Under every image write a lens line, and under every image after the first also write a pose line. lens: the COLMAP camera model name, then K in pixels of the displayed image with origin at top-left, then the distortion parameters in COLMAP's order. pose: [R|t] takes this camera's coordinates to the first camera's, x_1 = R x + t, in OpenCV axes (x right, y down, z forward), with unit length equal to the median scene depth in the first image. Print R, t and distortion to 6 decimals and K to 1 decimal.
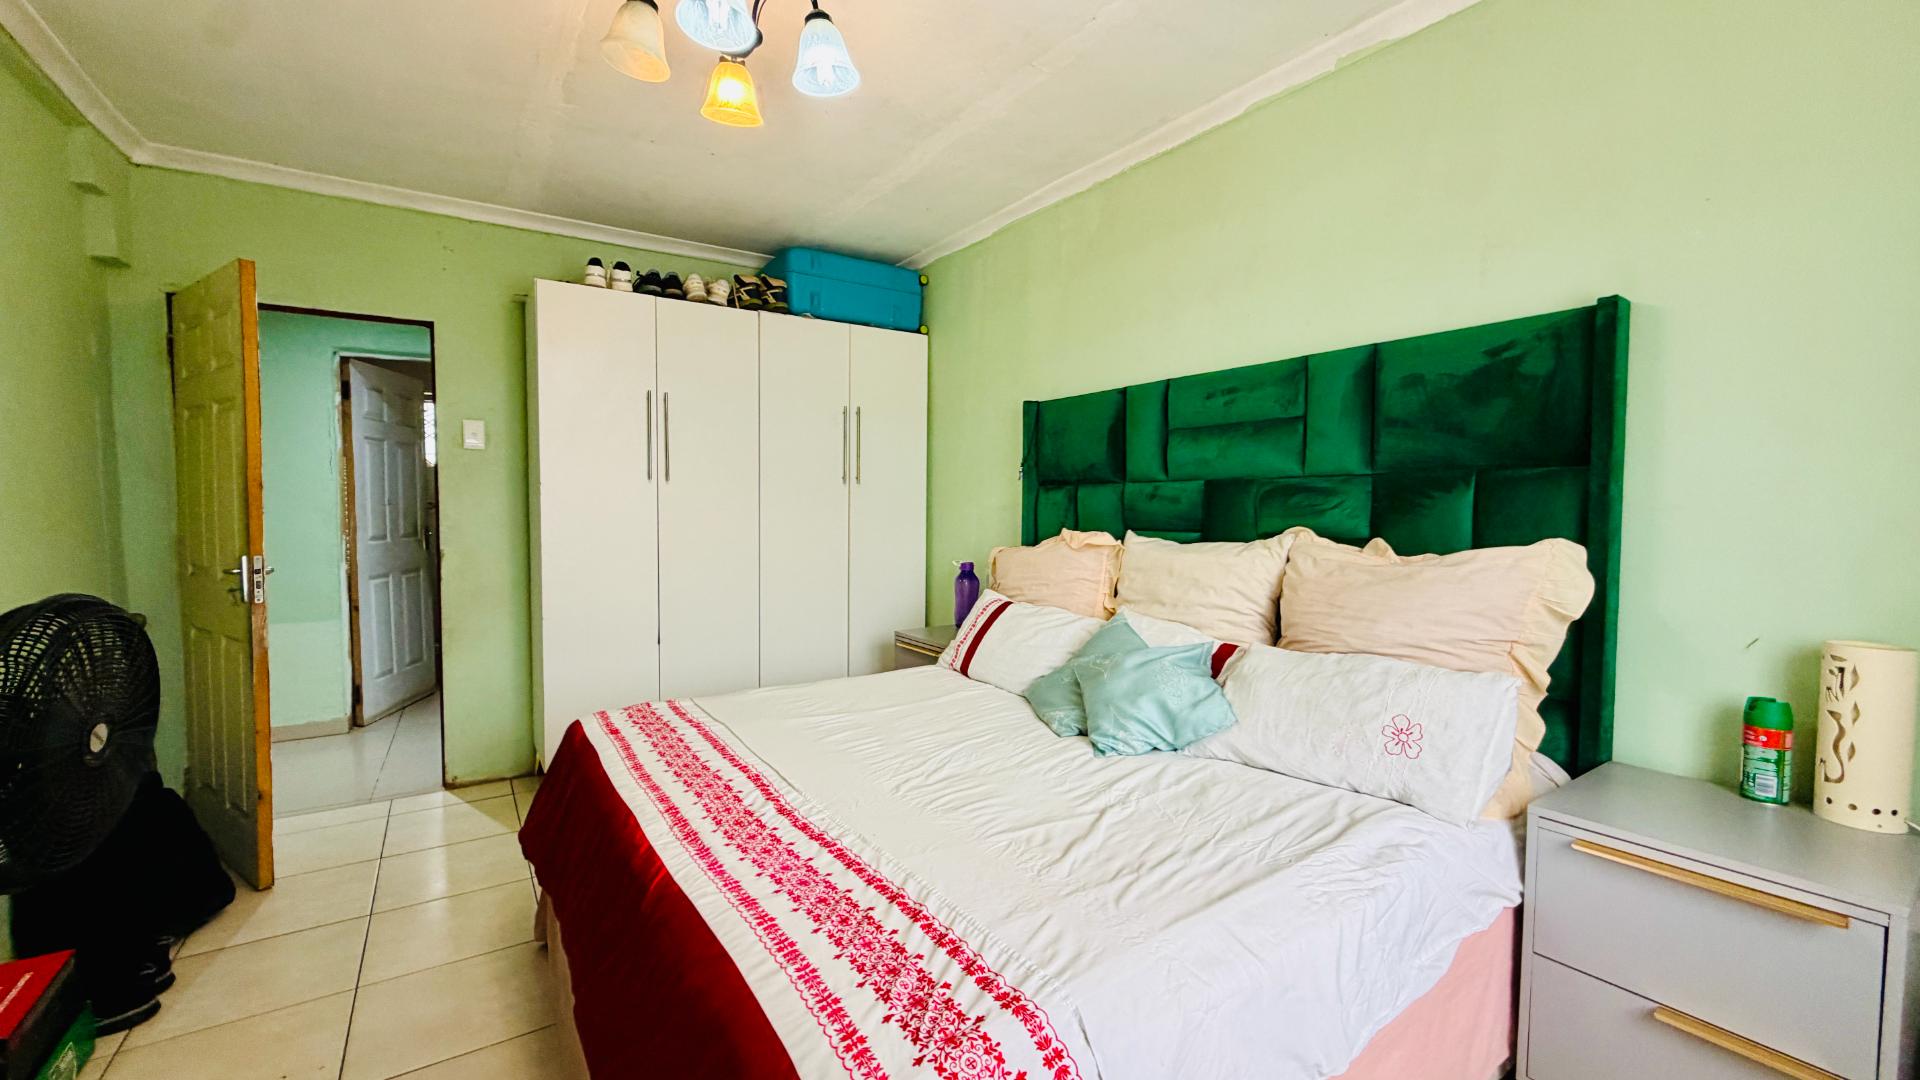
lens RADIAL K [[765.4, 0, 947.5], [0, 765.4, 542.0], [0, 0, 1]] dist [0.000569, -0.000096]
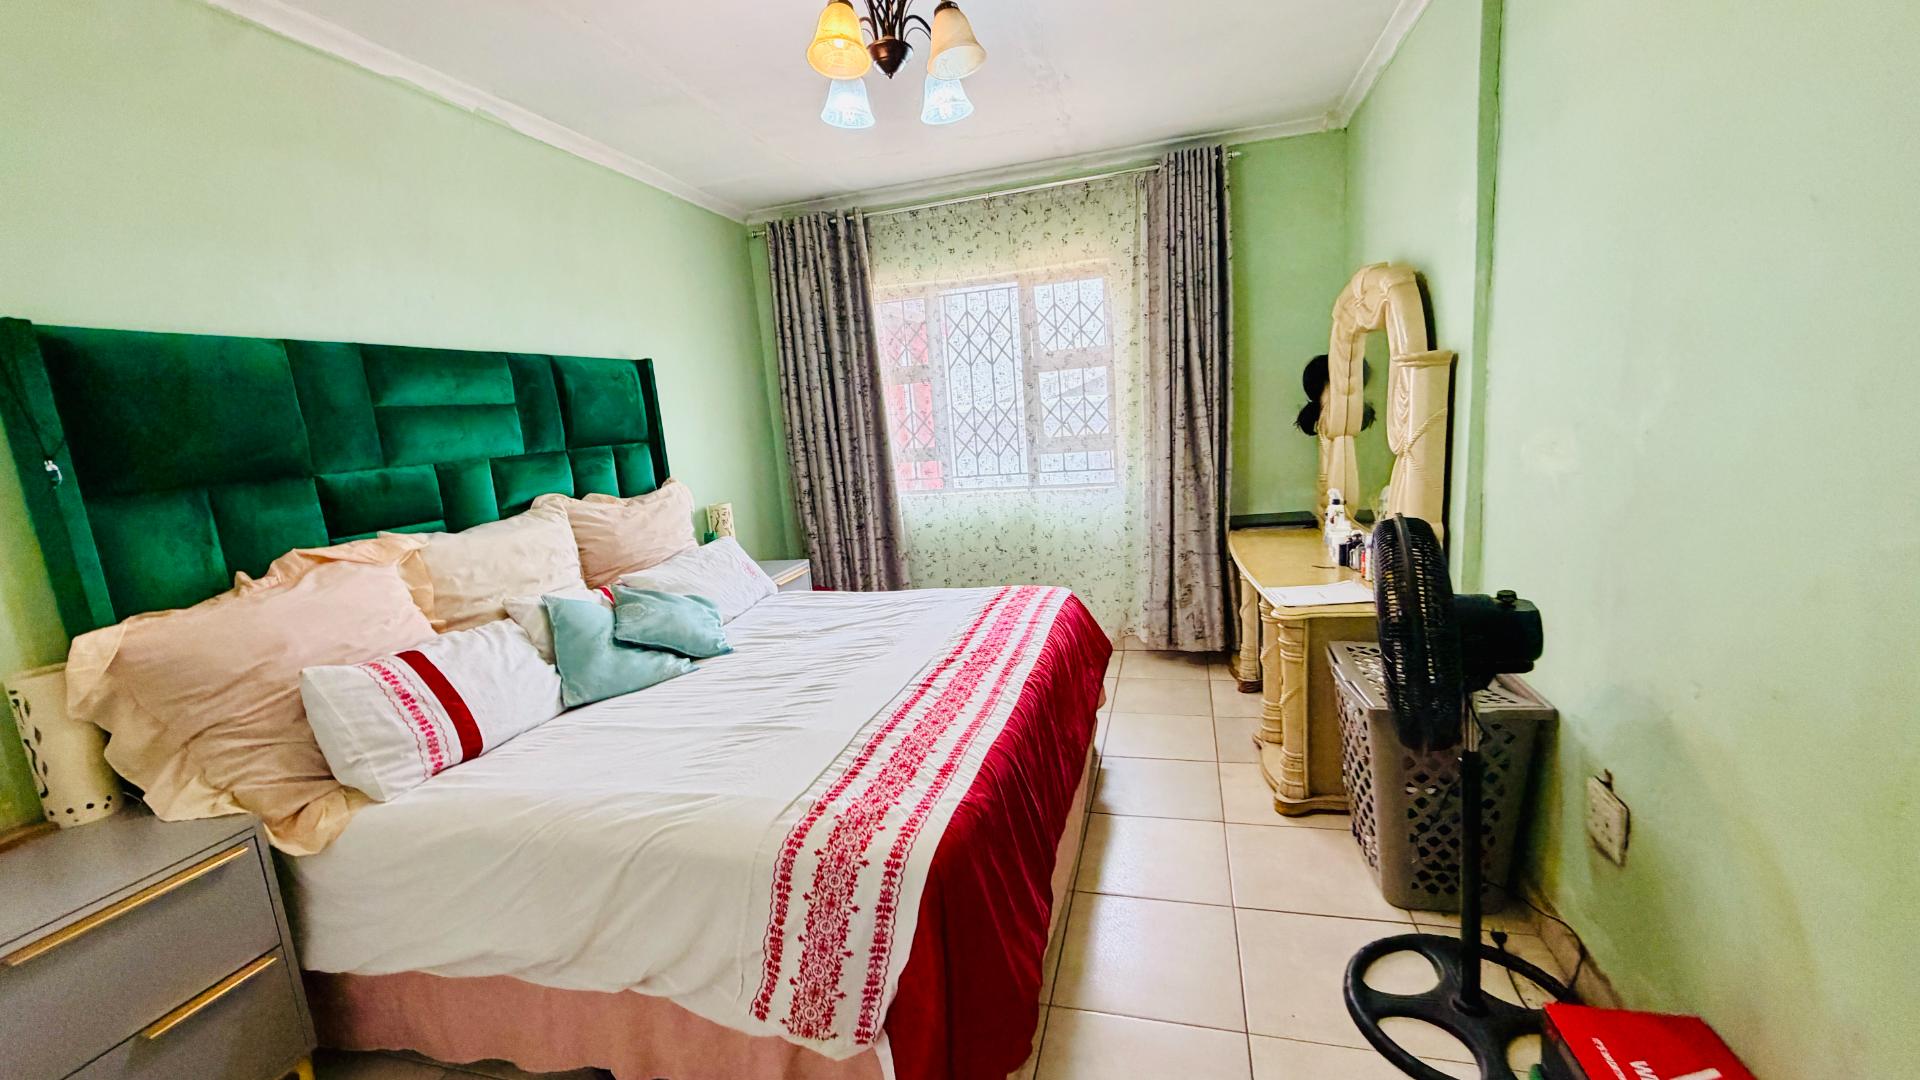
lens RADIAL K [[765.4, 0, 957.4], [0, 765.4, 542.7], [0, 0, 1]] dist [0.000569, -0.000096]
pose [[-0.650018, -0.100187, 0.753286, -1.082630], [0.093499, 0.973195, 0.210117, -0.166657], [-0.754145, 0.207011, -0.623227, 1.508353]]
